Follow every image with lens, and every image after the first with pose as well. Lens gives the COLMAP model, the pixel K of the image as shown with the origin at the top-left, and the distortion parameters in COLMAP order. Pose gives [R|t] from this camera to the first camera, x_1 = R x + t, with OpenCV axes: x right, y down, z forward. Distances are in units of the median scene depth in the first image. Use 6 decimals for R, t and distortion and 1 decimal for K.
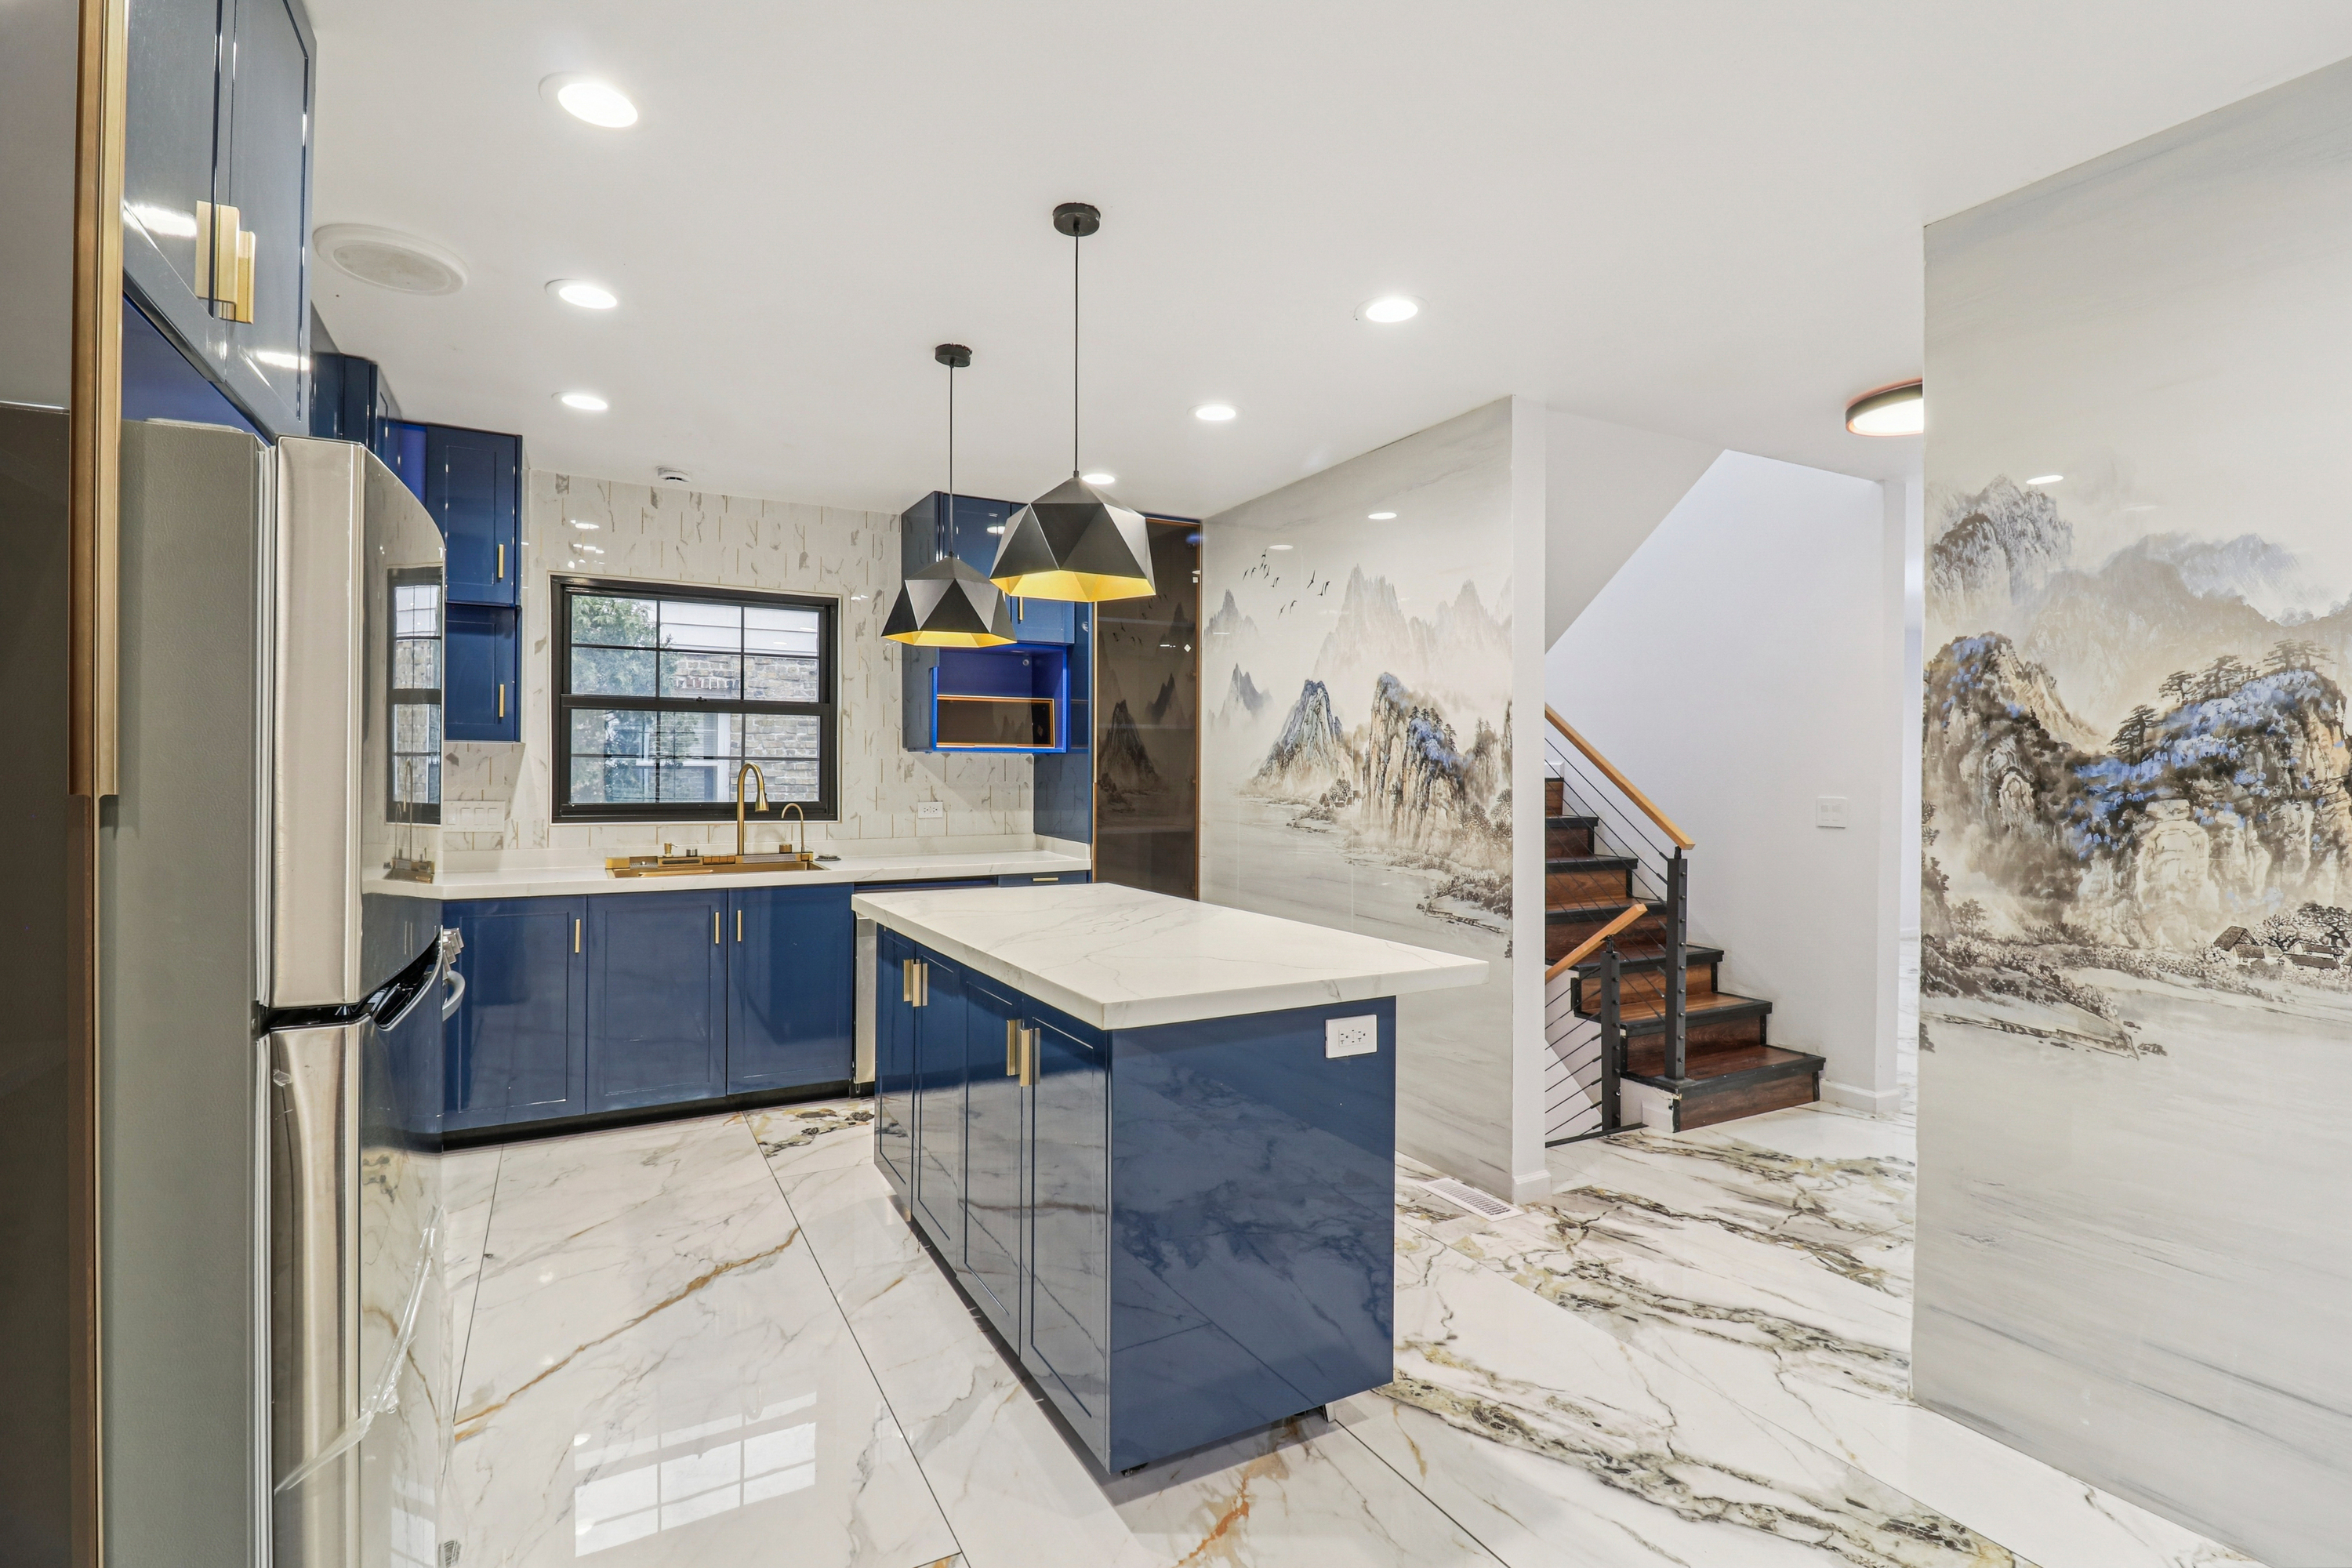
lens RADIAL K [[1111.5, 0, 1175.7], [0, 1111.5, 783.0], [0, 0, 1]] dist [0.000711, -0.000753]
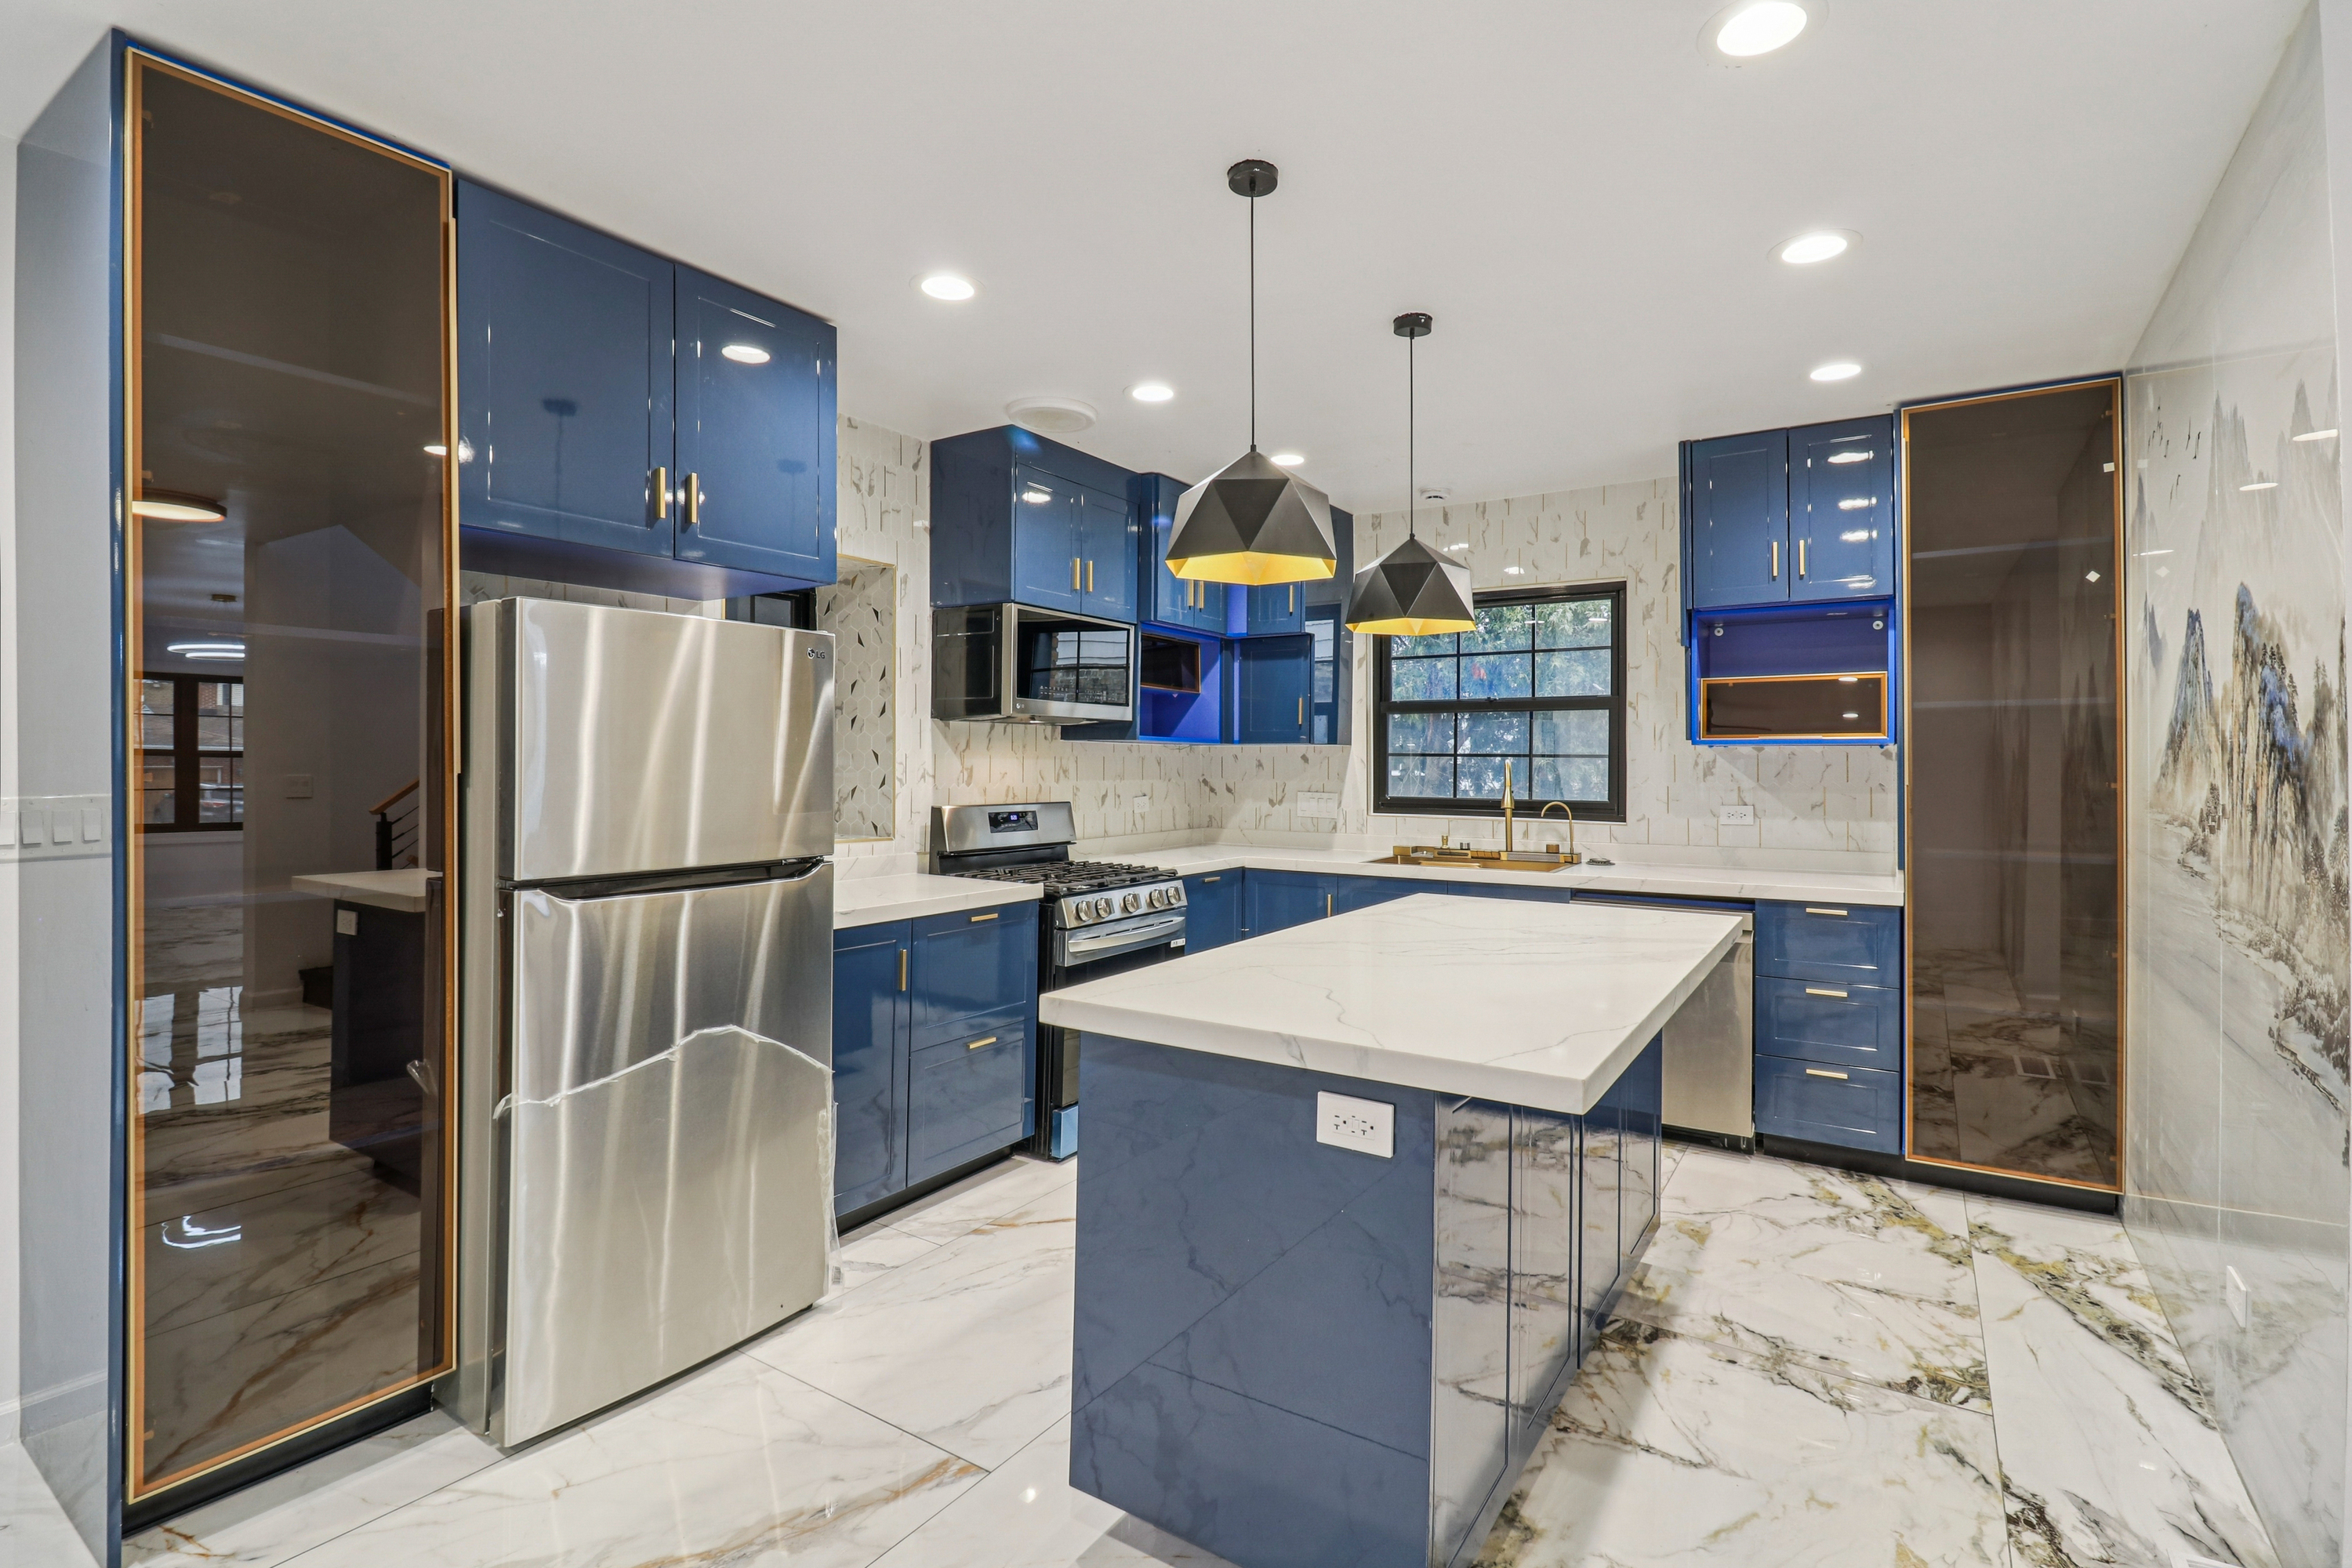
lens RADIAL K [[1111.5, 0, 1174.9], [0, 1111.5, 764.1], [0, 0, 1]] dist [0.000711, -0.000753]
pose [[0.477570, -0.002985, -0.878589, 0.358557], [-0.011994, 0.999879, -0.009917, -0.001139], [0.878512, 0.015274, 0.477477, 0.258098]]
